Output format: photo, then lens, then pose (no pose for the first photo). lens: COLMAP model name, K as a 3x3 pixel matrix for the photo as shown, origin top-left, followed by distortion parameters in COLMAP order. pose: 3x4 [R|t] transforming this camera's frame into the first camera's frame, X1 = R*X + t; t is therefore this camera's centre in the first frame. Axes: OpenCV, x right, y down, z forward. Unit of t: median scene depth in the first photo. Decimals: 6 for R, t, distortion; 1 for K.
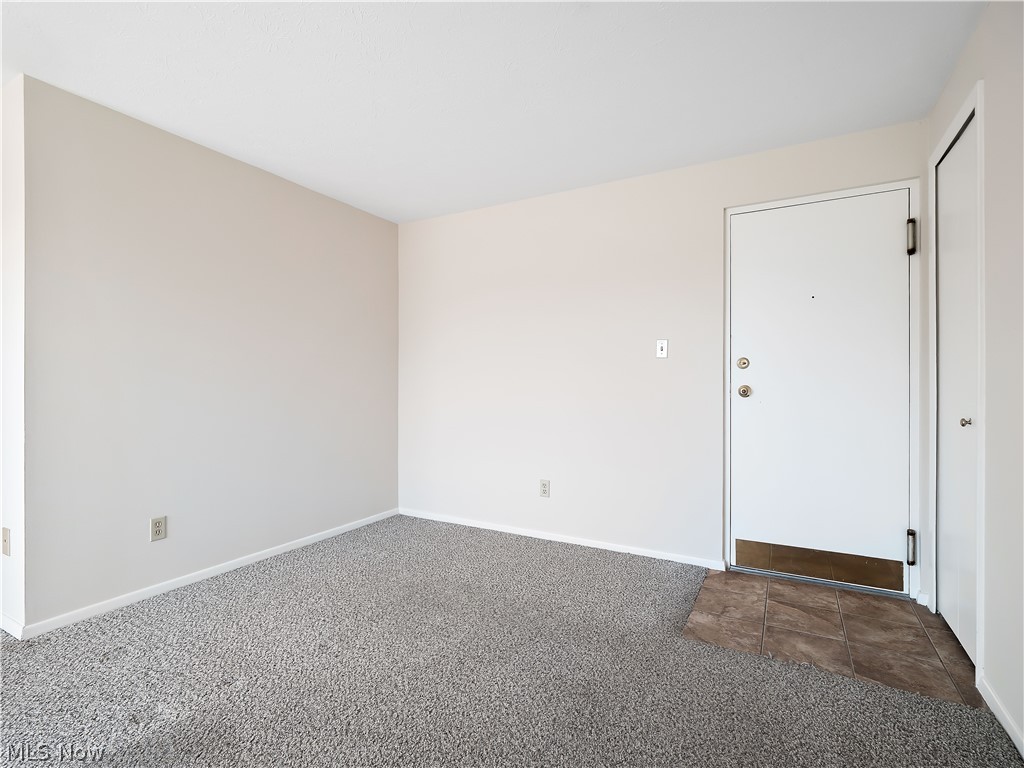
lens RADIAL K [[503.1, 0, 499.0], [0, 503.1, 383.0], [0, 0, 1]] dist [0.002860, -0.004895]
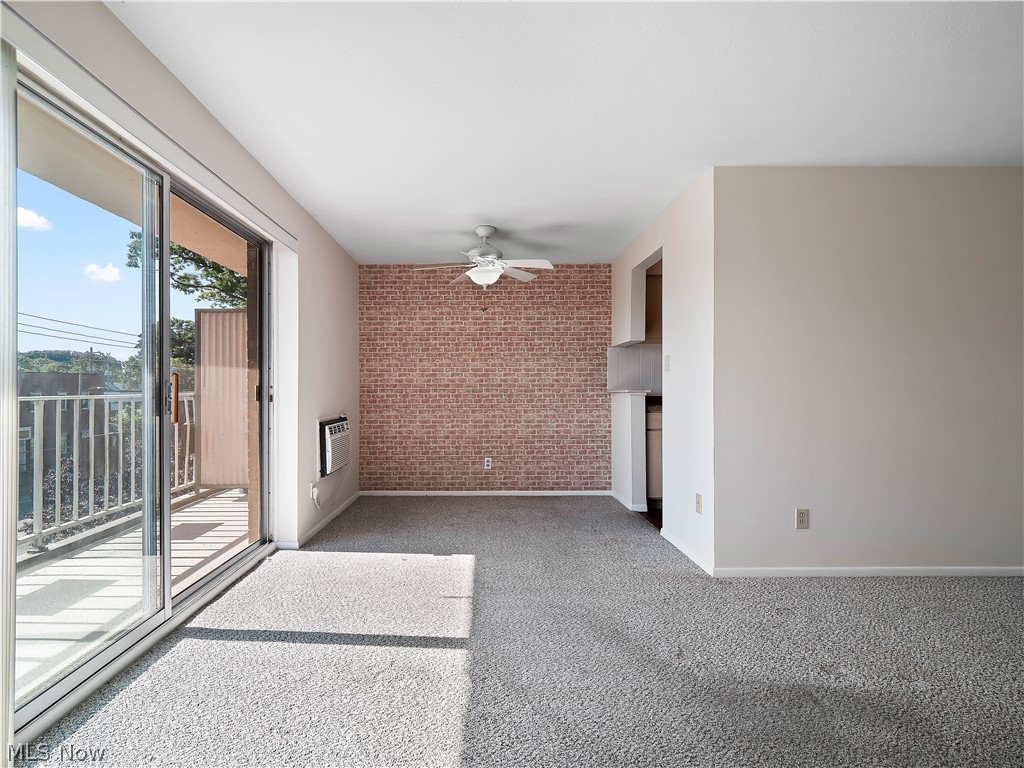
lens RADIAL K [[503.1, 0, 489.5], [0, 503.1, 384.3], [0, 0, 1]] dist [0.002860, -0.004895]
pose [[0.508023, -0.006663, -0.861318, -0.052988], [-0.001067, 0.999964, -0.008365, -0.004053], [0.861343, 0.005169, 0.507998, -0.187631]]
